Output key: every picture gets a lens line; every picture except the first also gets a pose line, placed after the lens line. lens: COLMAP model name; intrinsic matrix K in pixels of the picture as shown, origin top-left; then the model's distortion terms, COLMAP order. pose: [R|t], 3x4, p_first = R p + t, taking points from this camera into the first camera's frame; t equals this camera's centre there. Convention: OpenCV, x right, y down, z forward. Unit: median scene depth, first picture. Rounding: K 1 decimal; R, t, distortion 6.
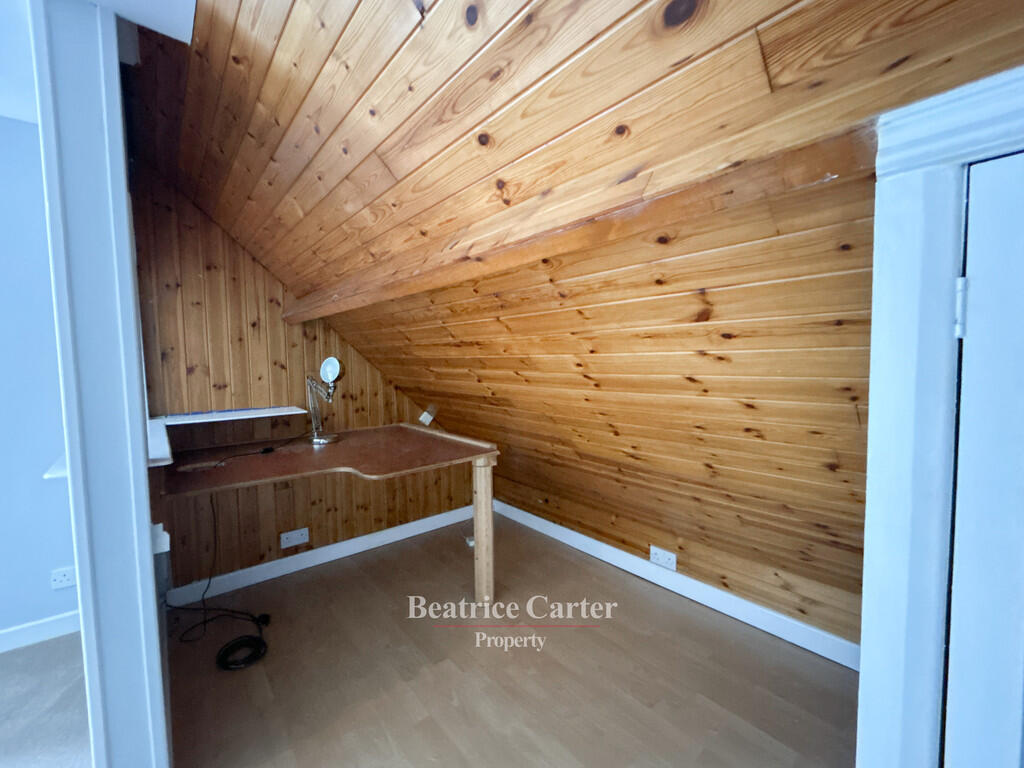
lens RADIAL K [[414.0, 0, 513.4], [0, 414.0, 385.2], [0, 0, 1]] dist [-0.000037, -0.000829]
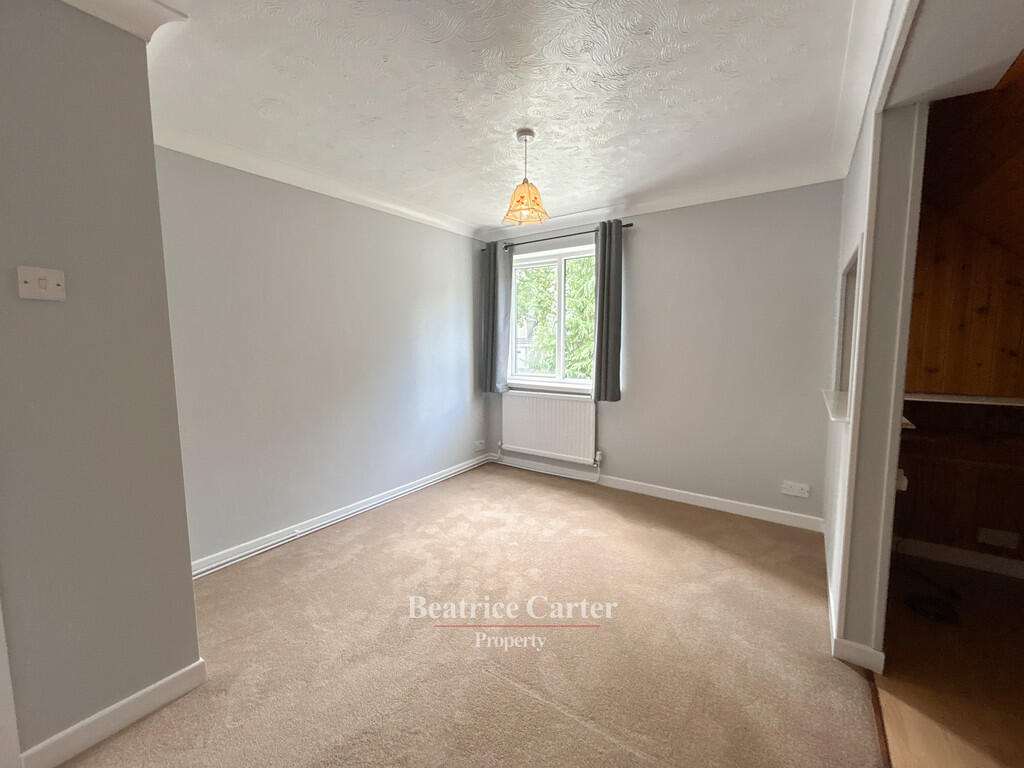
lens RADIAL K [[414.0, 0, 515.9], [0, 414.0, 383.8], [0, 0, 1]] dist [-0.000037, -0.000829]
pose [[0.255080, 0.112386, -0.960366, 0.058556], [-0.058025, 0.993211, 0.100817, -0.007619], [0.965177, 0.030009, 0.259870, -0.331237]]
